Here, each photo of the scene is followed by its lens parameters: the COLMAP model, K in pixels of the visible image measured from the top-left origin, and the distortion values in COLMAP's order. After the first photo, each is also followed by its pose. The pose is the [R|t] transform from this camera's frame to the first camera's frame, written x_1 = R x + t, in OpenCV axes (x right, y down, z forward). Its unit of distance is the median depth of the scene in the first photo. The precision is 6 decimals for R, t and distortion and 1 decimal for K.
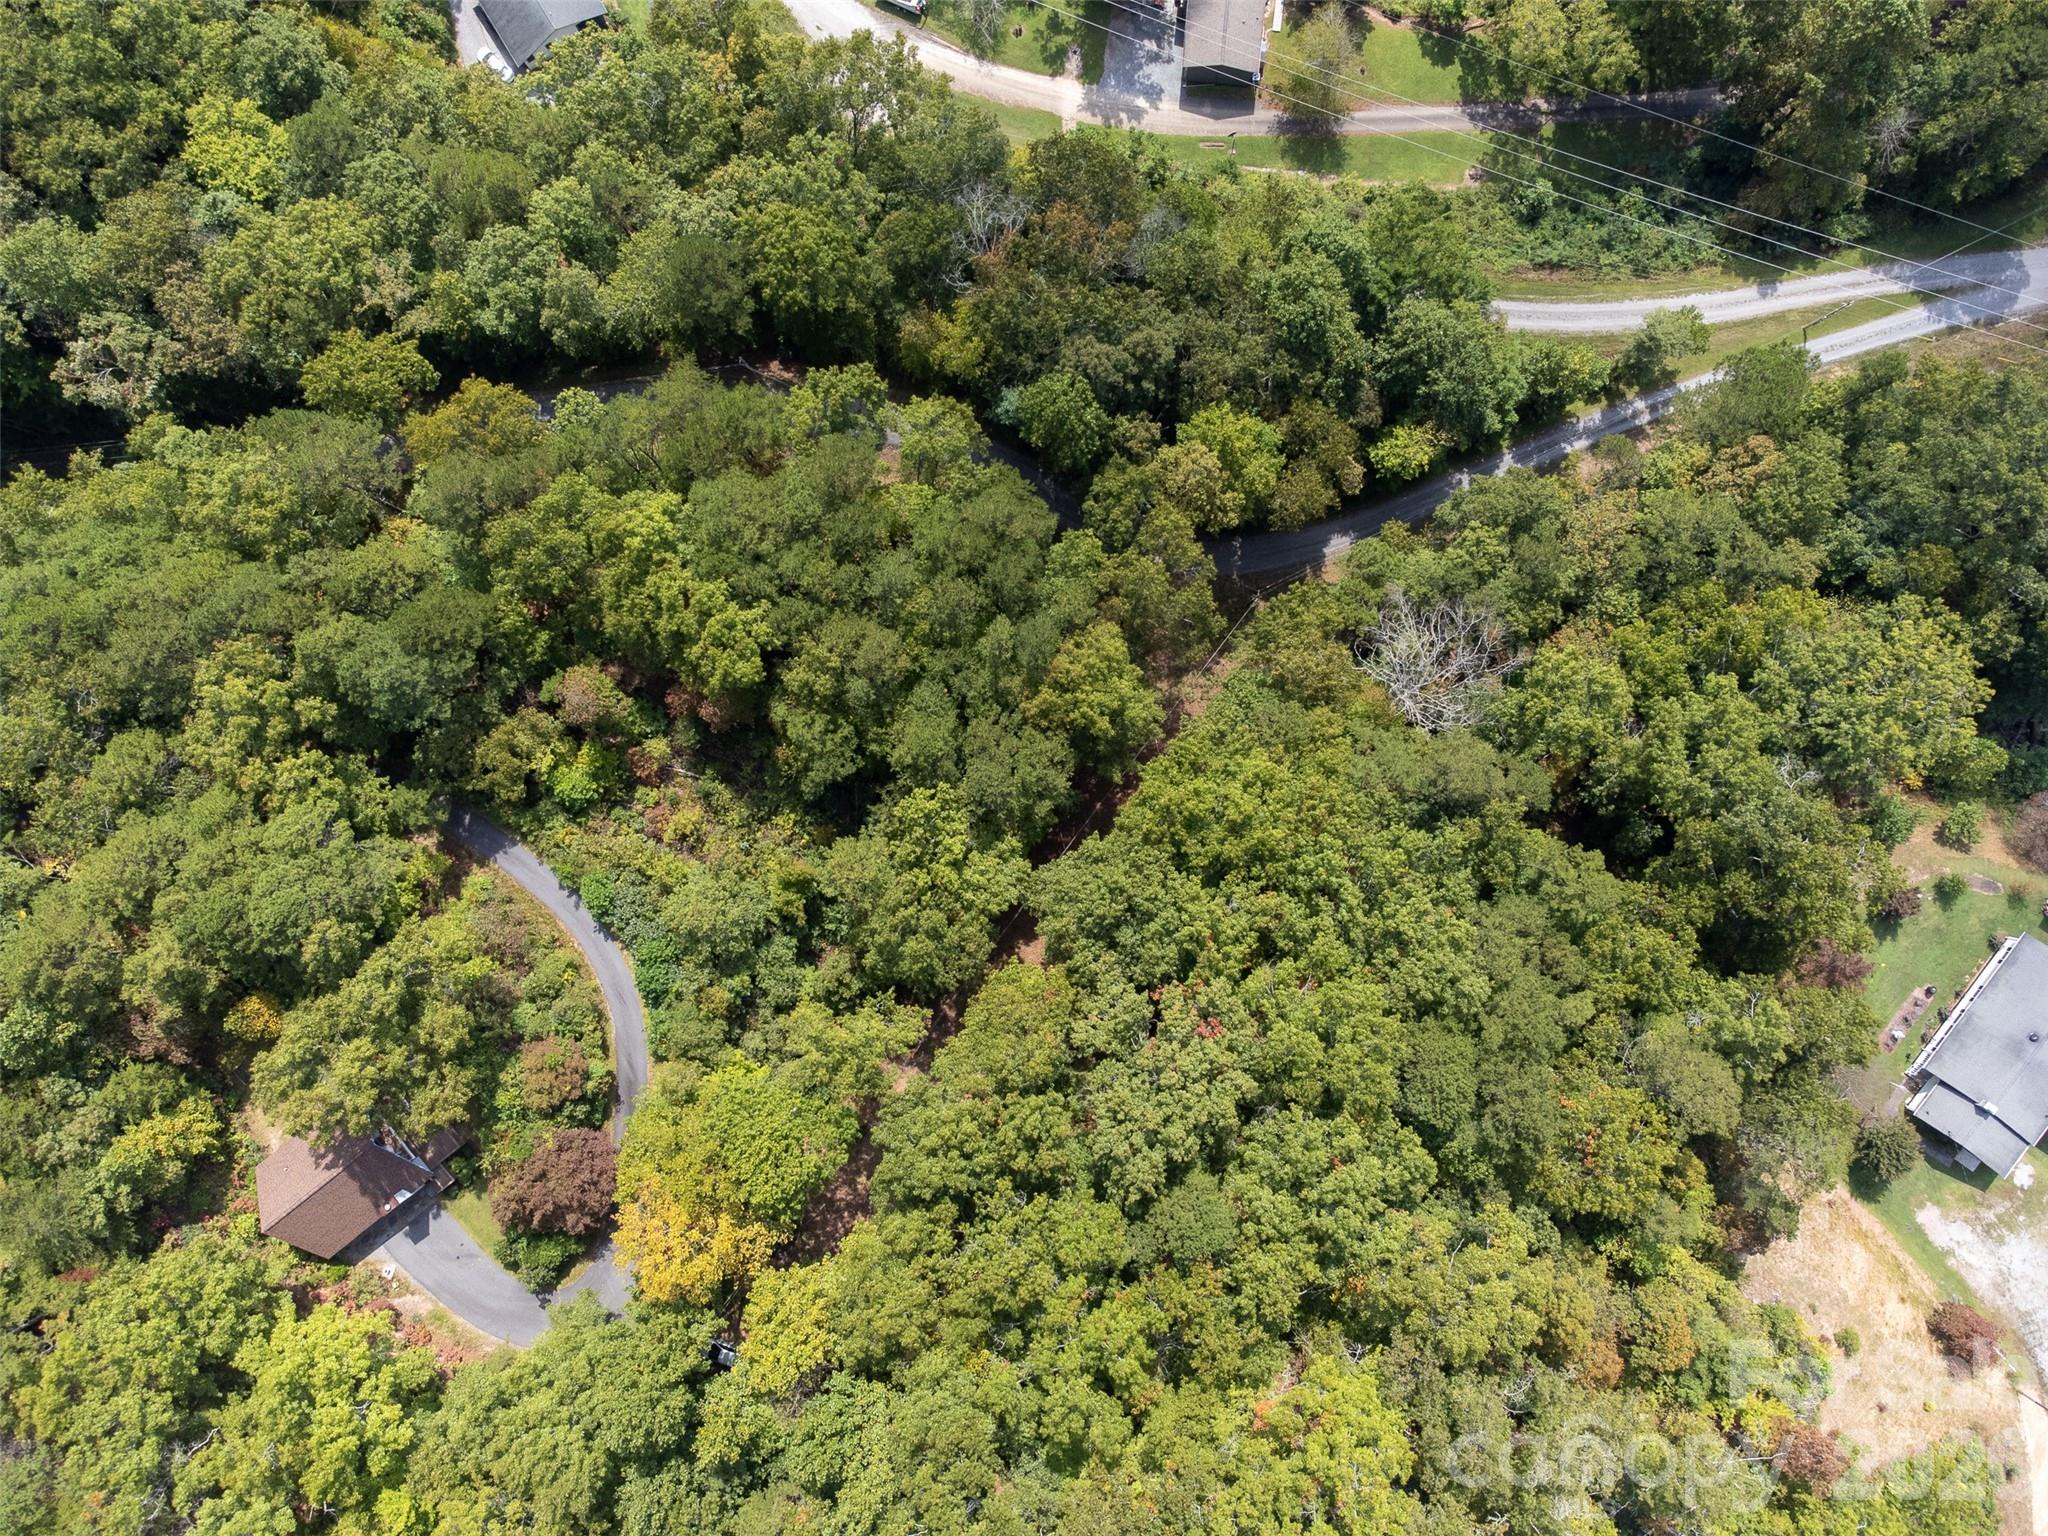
lens RADIAL K [[1509.5, 0, 1018.3], [0, 1509.5, 756.8], [0, 0, 1]] dist [0.003900, 0.027589]
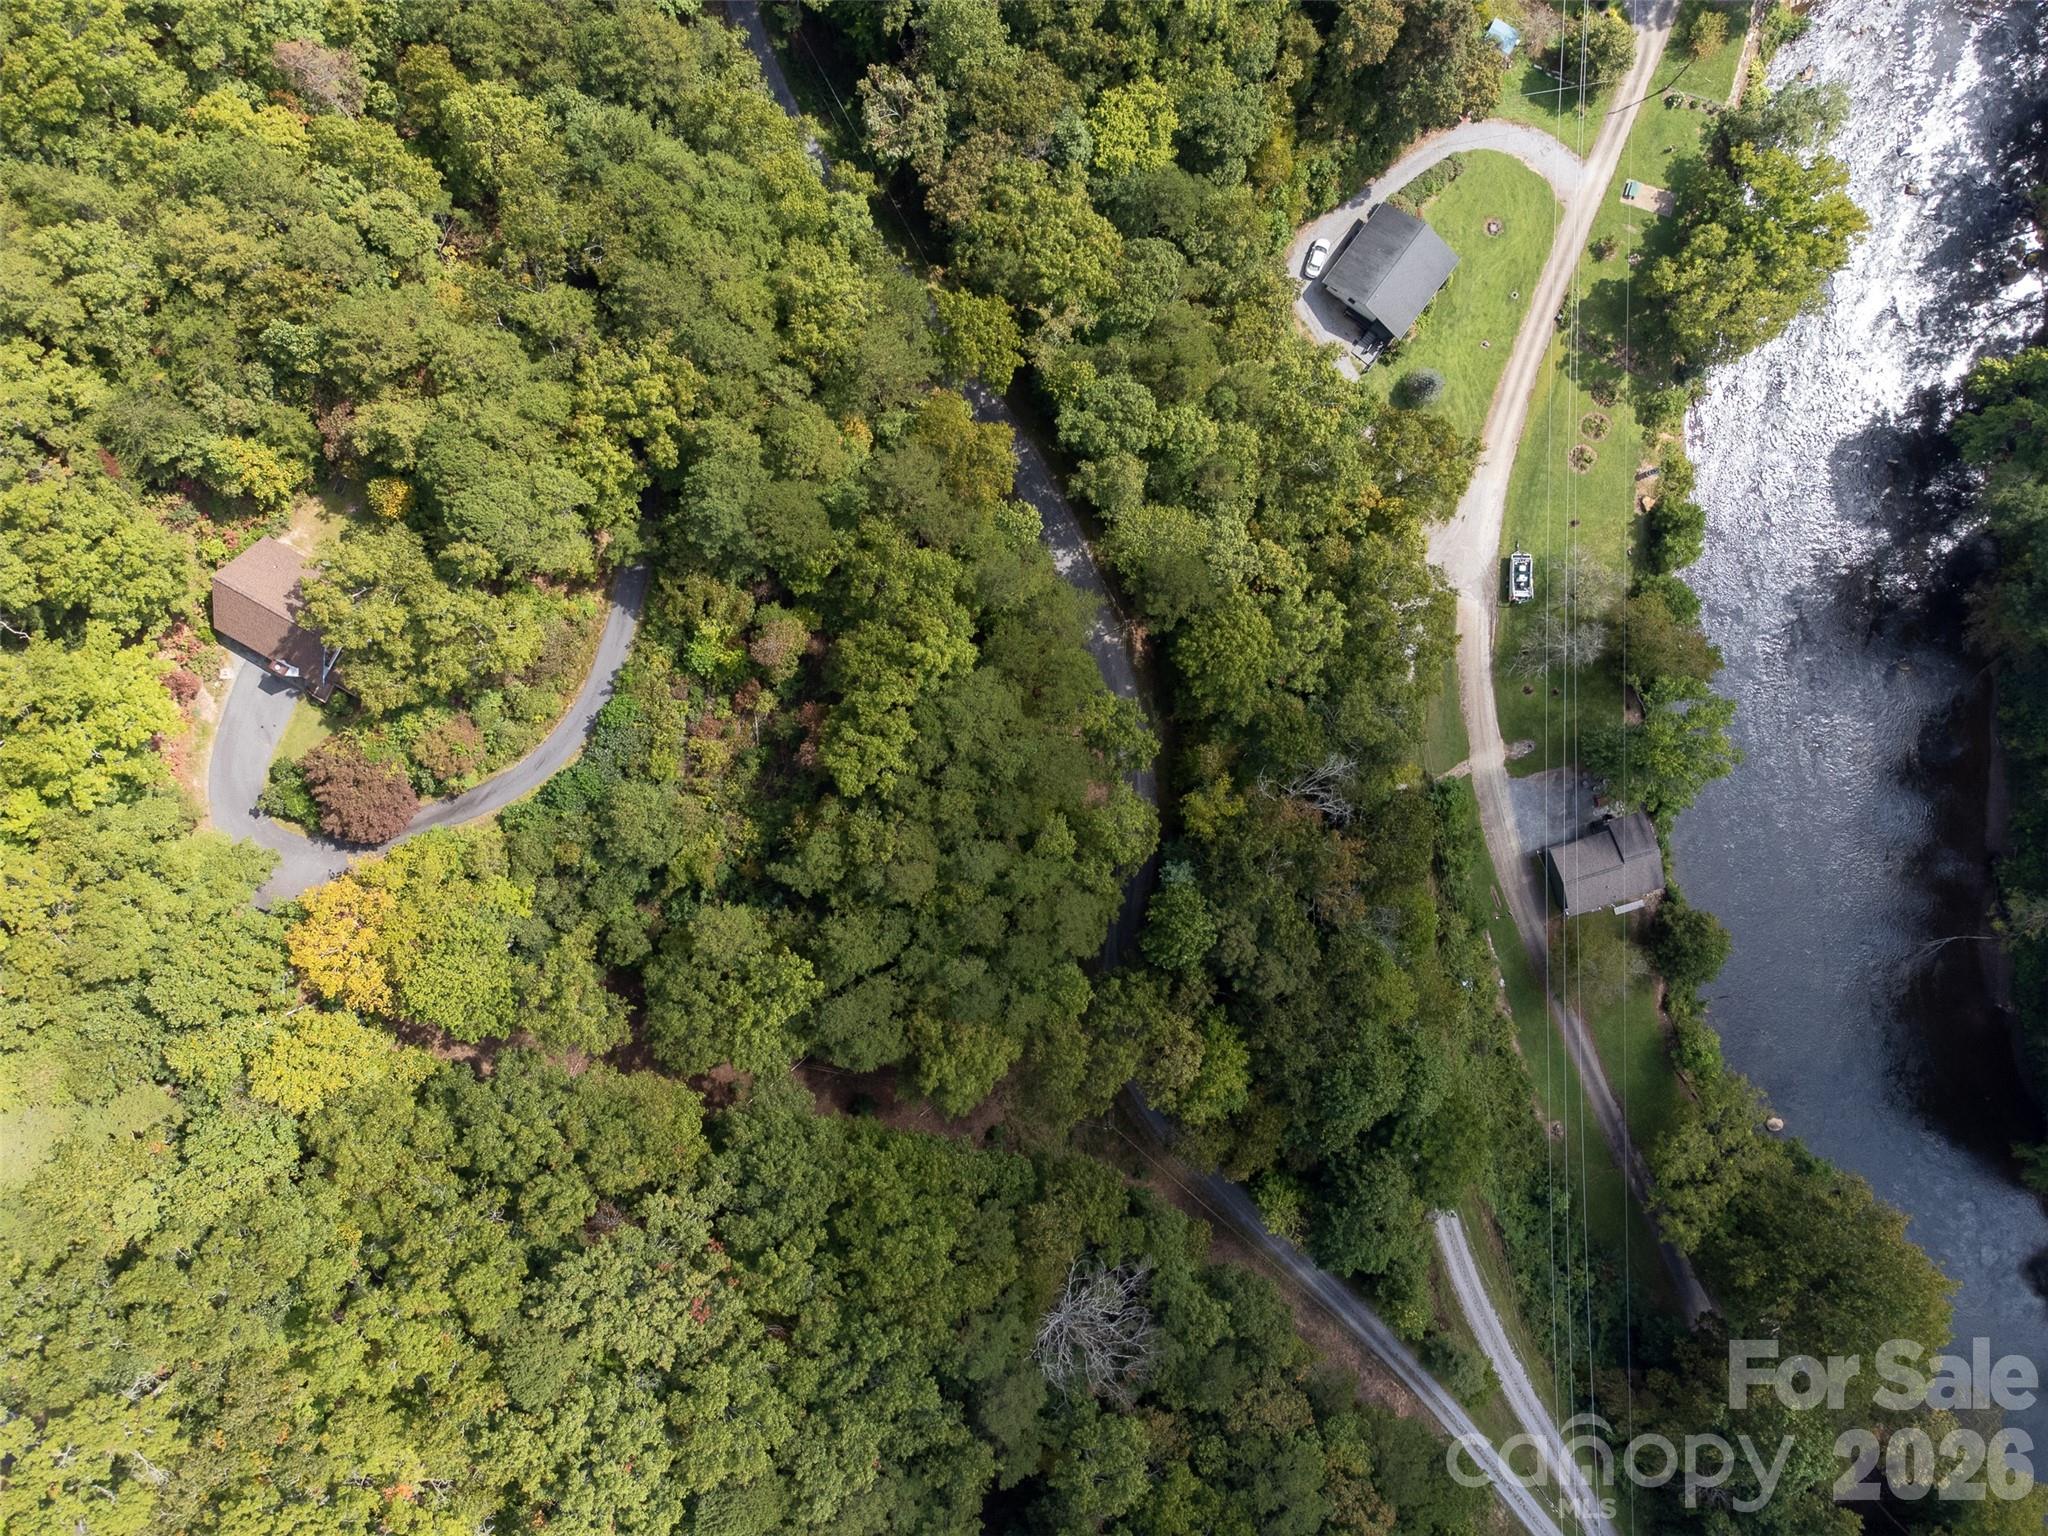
lens RADIAL K [[1509.5, 0, 1018.3], [0, 1509.5, 756.8], [0, 0, 1]] dist [0.003900, 0.027589]
pose [[0.375340, 0.926525, 0.025889, -0.171306], [-0.926789, 0.375561, -0.004076, -0.167119], [-0.013499, -0.022464, 0.999657, -0.111123]]
